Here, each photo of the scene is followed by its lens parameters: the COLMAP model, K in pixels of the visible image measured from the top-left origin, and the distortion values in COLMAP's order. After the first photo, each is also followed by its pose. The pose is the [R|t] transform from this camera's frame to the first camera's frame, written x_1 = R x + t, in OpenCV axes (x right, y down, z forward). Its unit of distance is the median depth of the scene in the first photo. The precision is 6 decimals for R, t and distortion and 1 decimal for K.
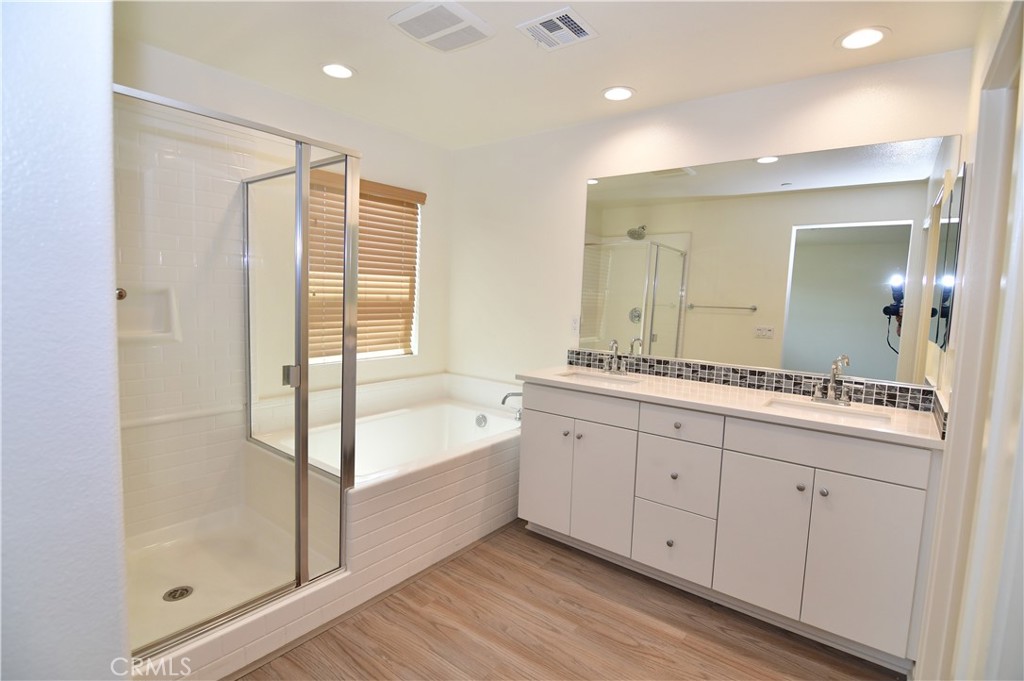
lens RADIAL K [[483.3, 0, 515.4], [0, 483.3, 330.7], [0, 0, 1]] dist [-0.002158, -0.000370]
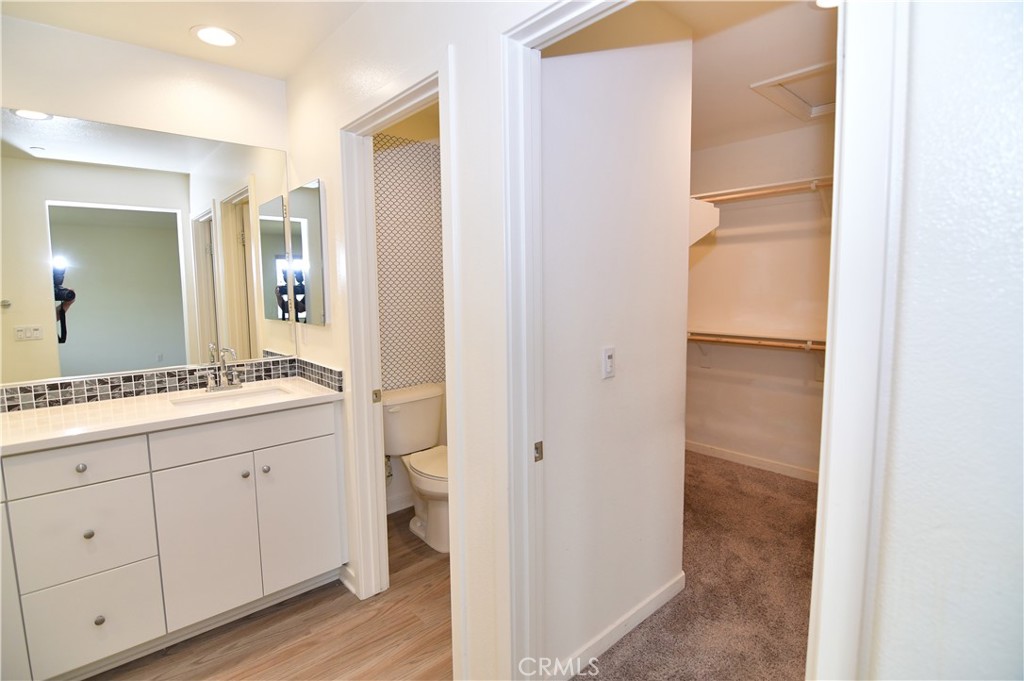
lens RADIAL K [[495.9, 0, 534.2], [0, 495.9, 336.5], [0, 0, 1]] dist [-0.052204, 0.000091]
pose [[0.147702, -0.131814, 0.980209, -0.243161], [0.092792, 0.988554, 0.118953, -0.021704], [-0.984669, 0.073386, 0.158243, 0.198487]]
